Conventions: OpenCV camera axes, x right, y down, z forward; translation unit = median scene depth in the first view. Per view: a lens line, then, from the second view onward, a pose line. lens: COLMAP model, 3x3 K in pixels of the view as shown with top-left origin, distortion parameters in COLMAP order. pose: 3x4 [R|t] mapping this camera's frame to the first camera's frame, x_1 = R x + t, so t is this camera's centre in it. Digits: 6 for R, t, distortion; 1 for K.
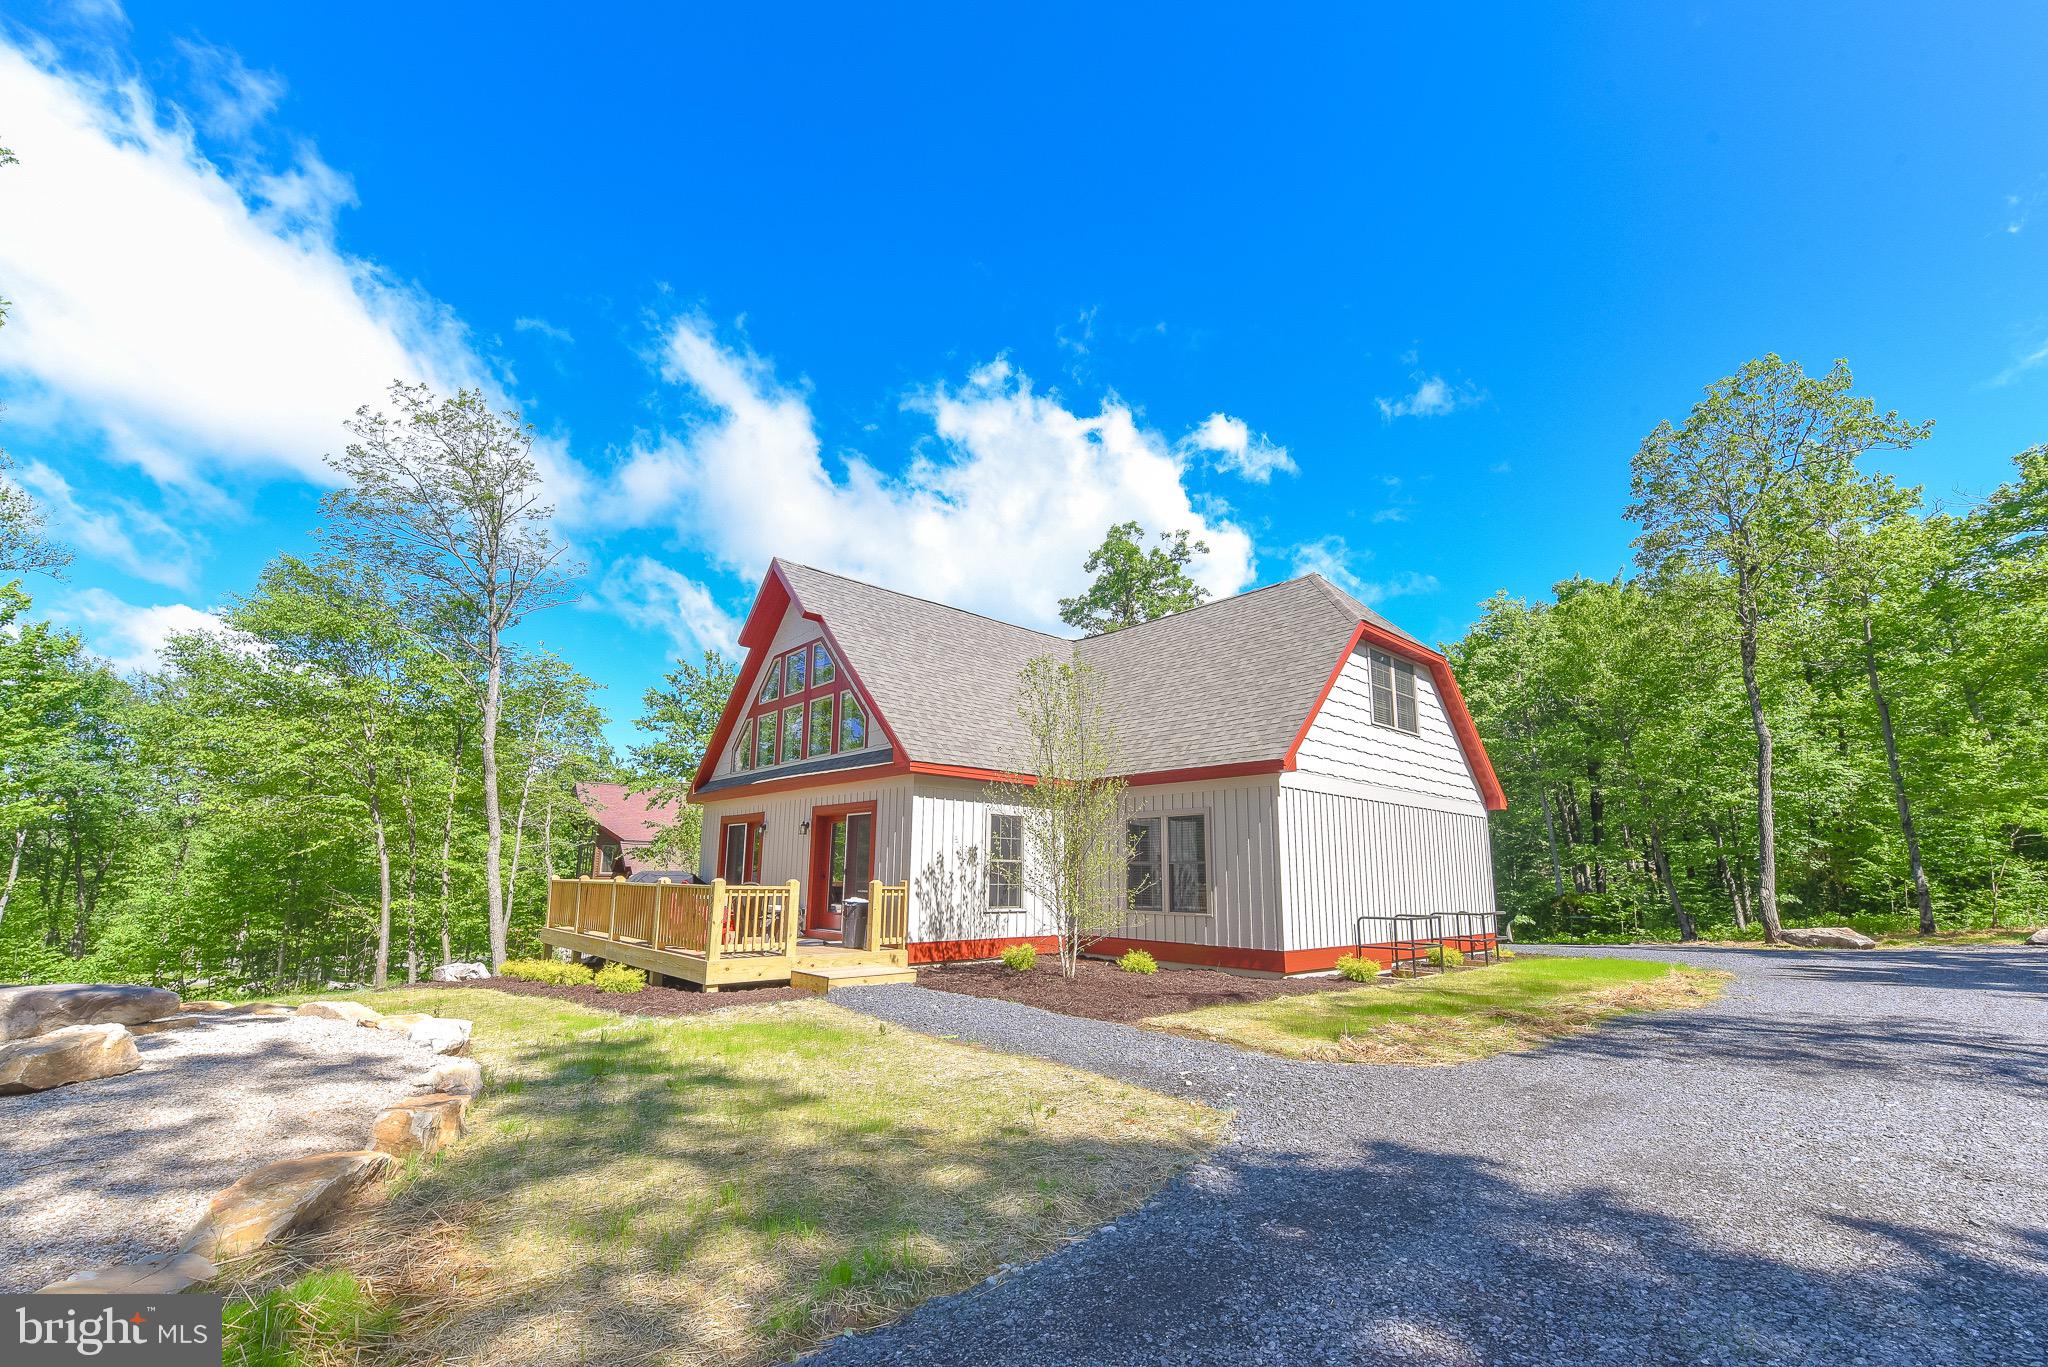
lens RADIAL K [[818.9, 0, 981.7], [0, 818.9, 732.2], [0, 0, 1]] dist [0.006404, -0.001269]
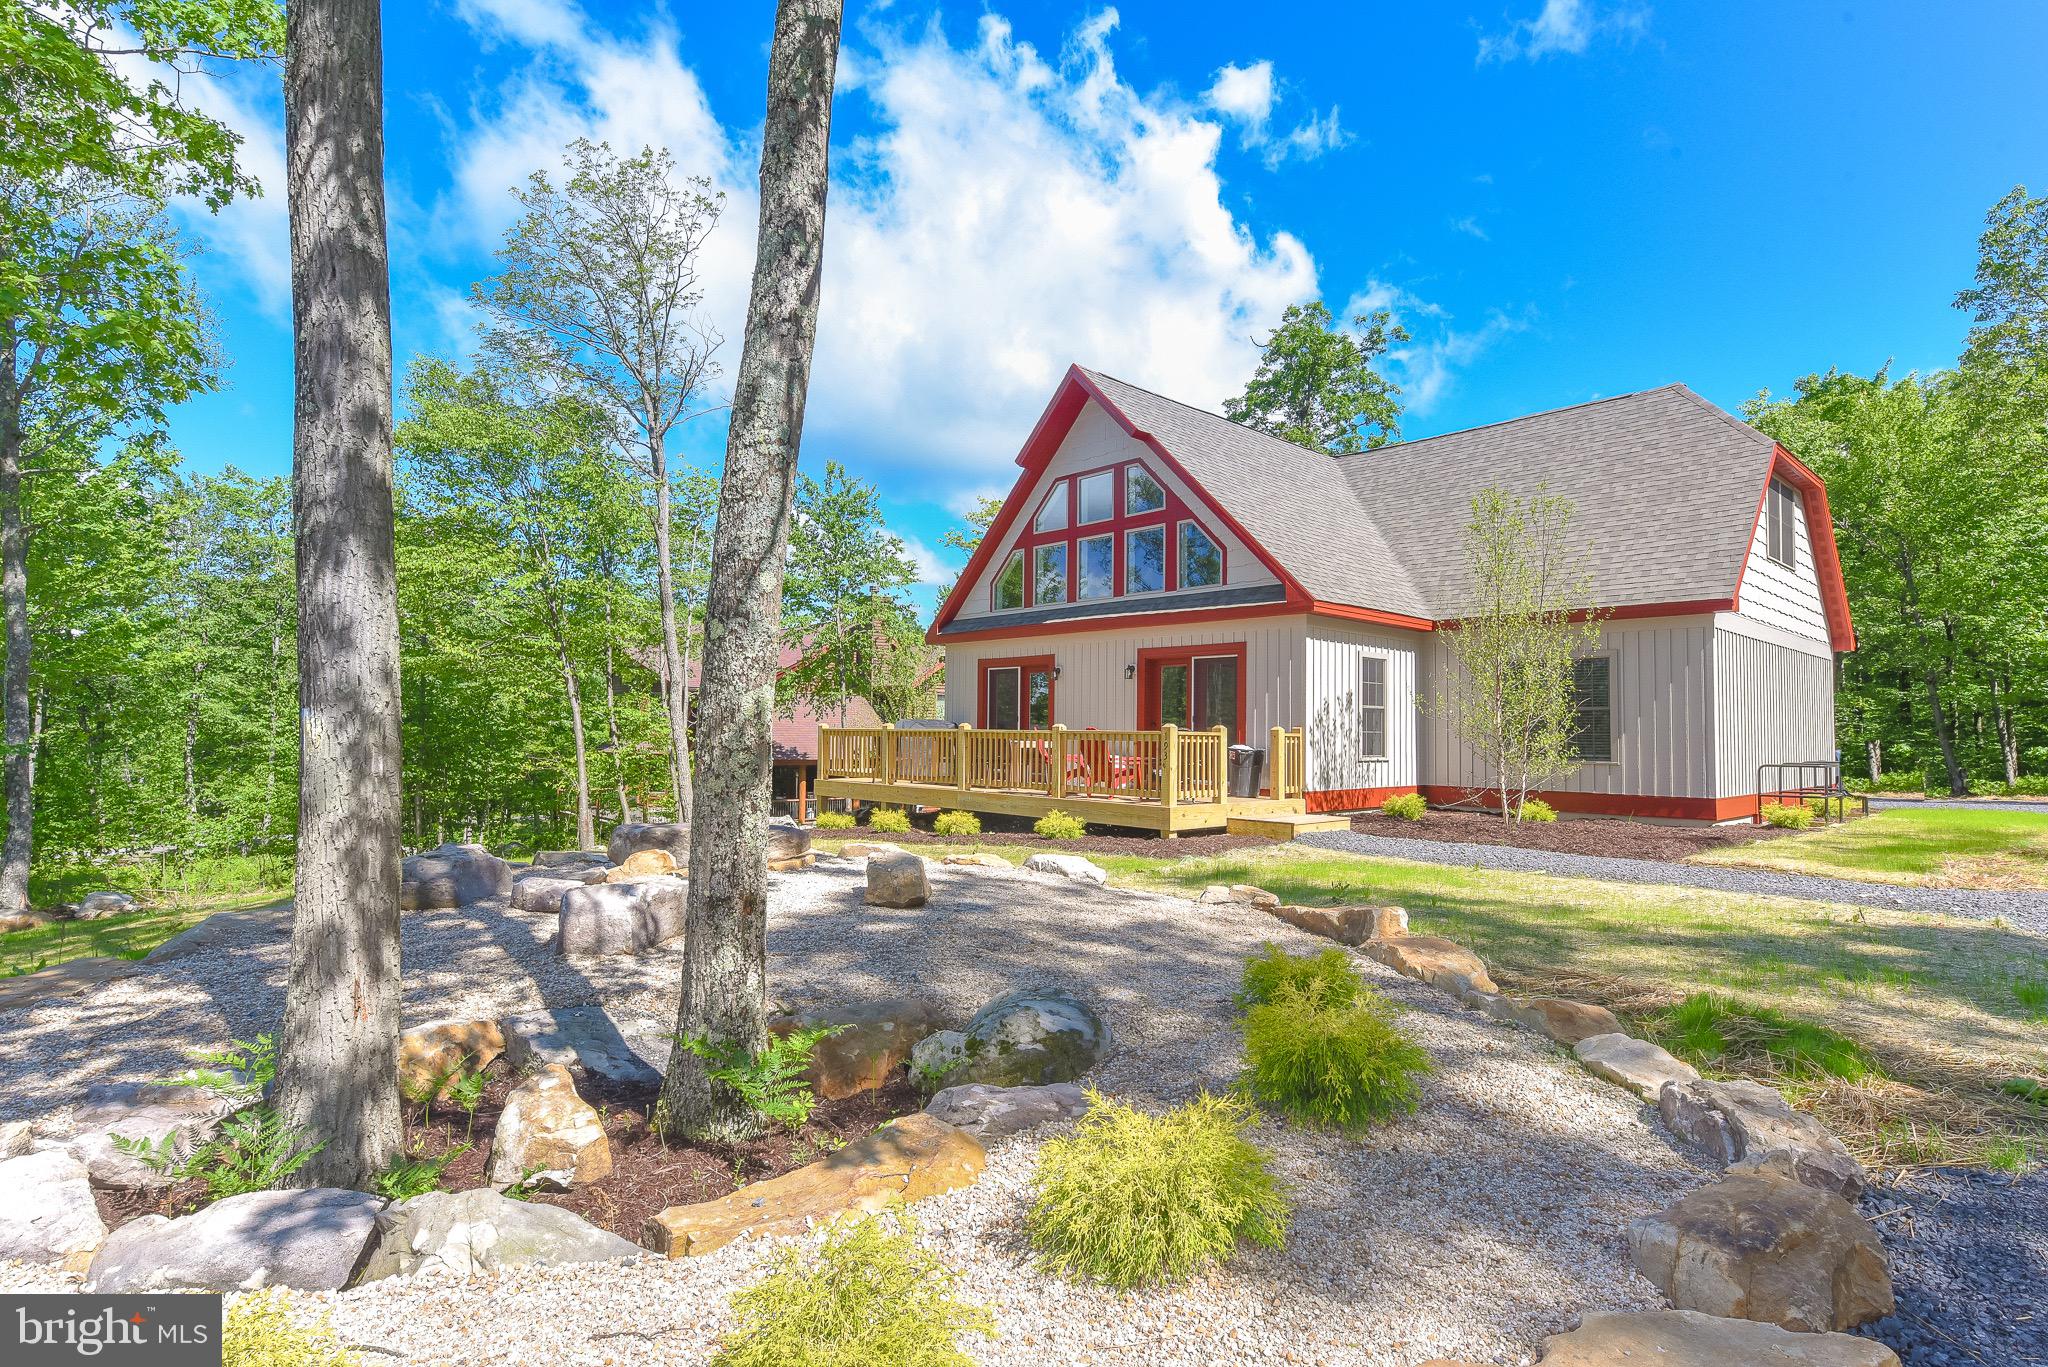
lens RADIAL K [[1012.9, 0, 986.8], [0, 1012.9, 680.0], [0, 0, 1]] dist [0.001453, 0.001047]
pose [[0.999920, -0.000523, 0.012599, -0.433221], [-0.001027, 0.992445, 0.122683, -0.014059], [-0.012568, -0.122686, 0.992366, -0.132264]]
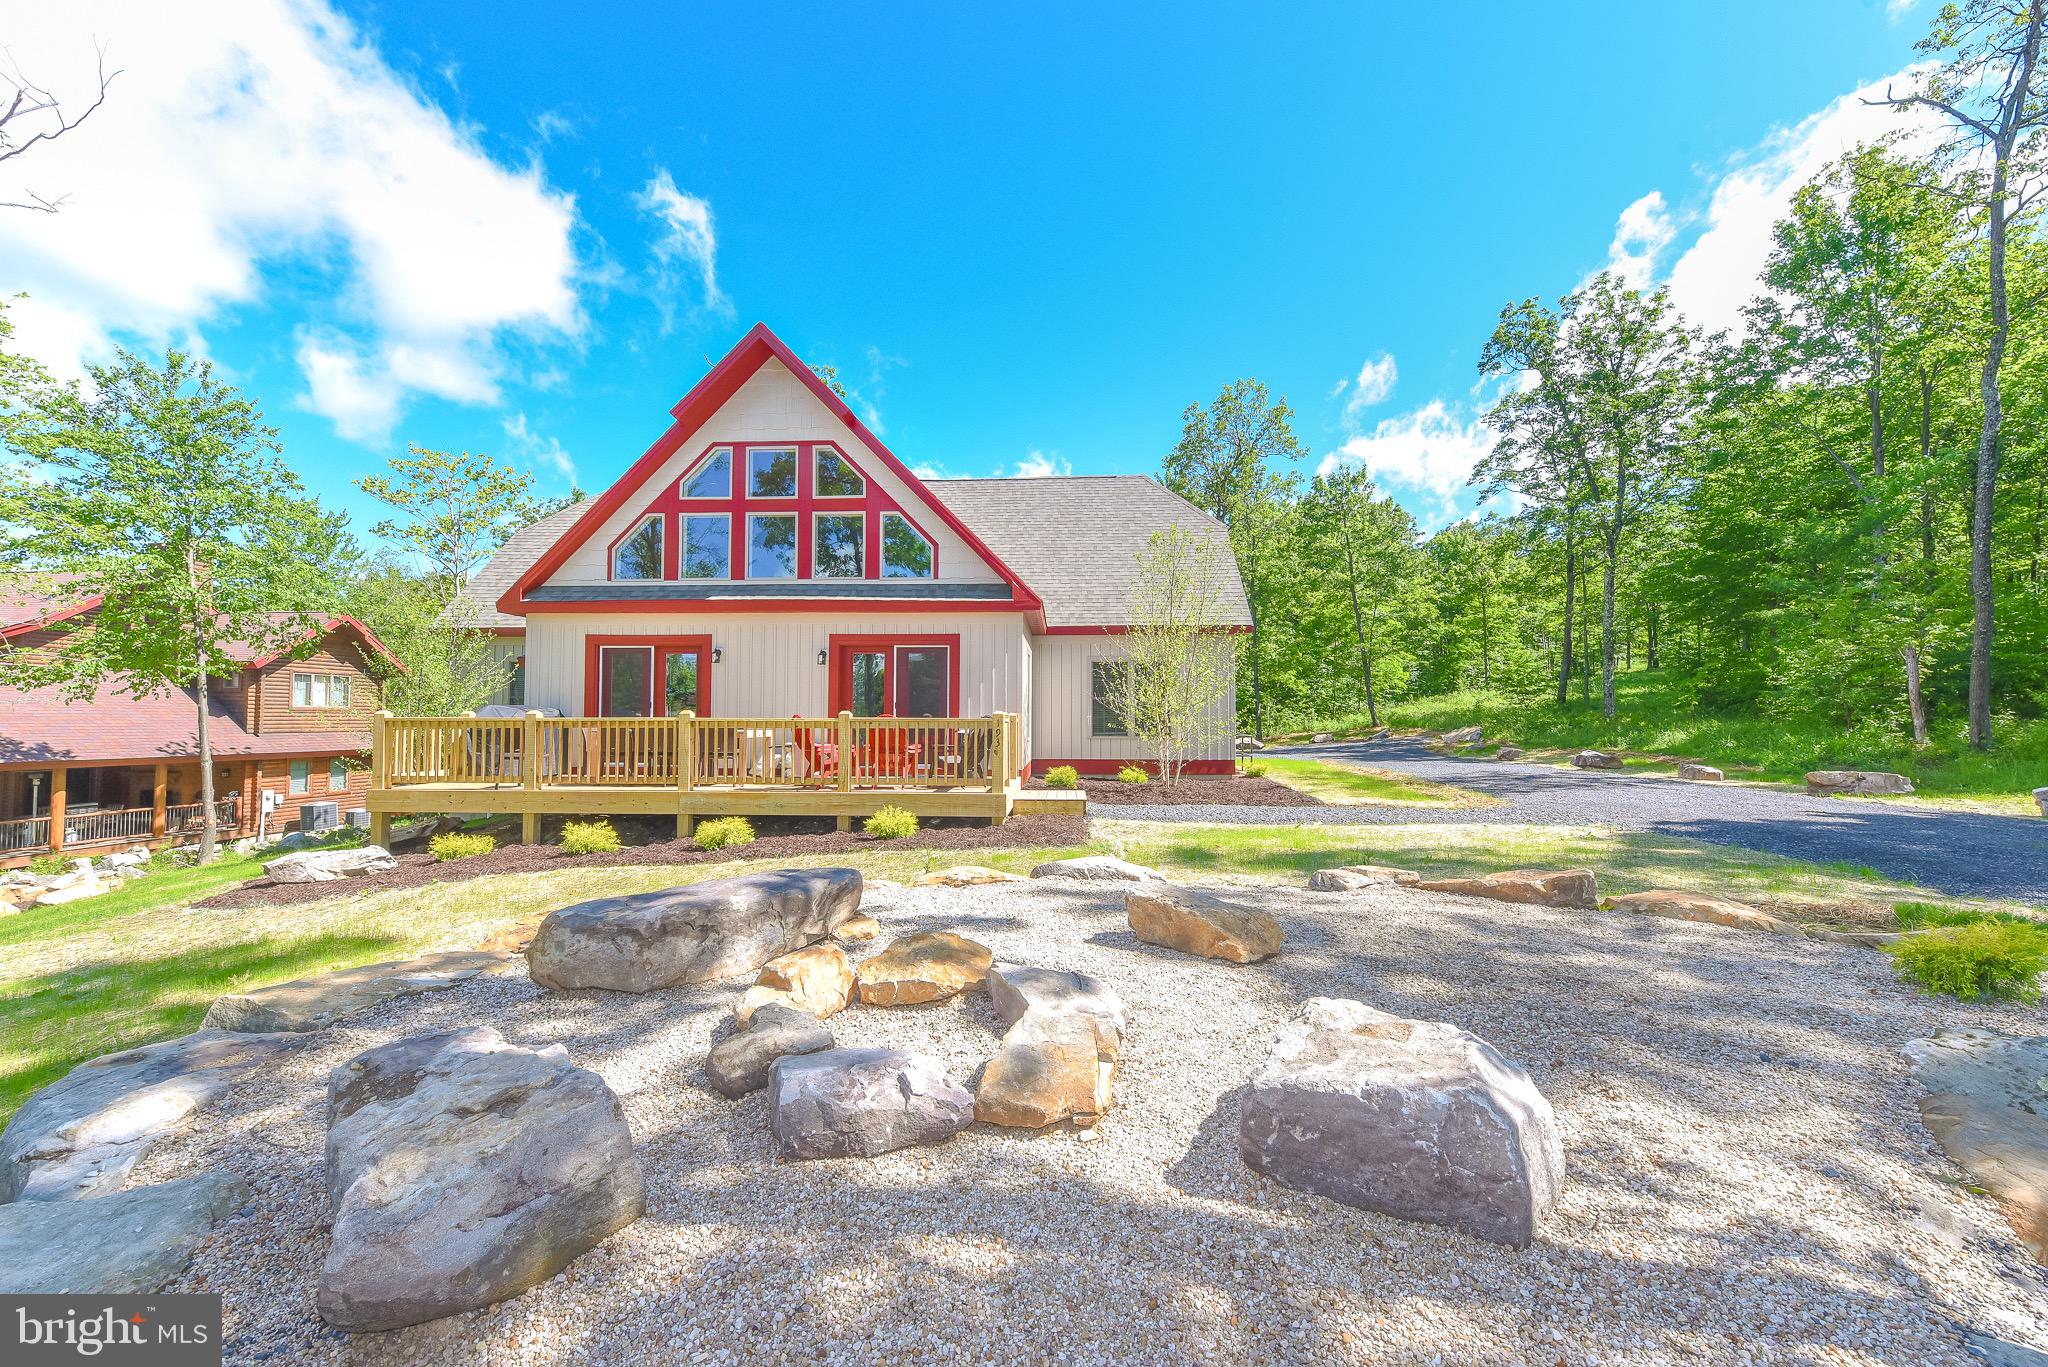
lens RADIAL K [[818.9, 0, 1029.2], [0, 818.9, 688.0], [0, 0, 1]] dist [0.006404, -0.001269]
pose [[0.702051, 0.016233, 0.711941, -0.771729], [-0.116624, 0.988863, 0.092456, 0.045632], [-0.702512, -0.147938, 0.696126, 0.240614]]
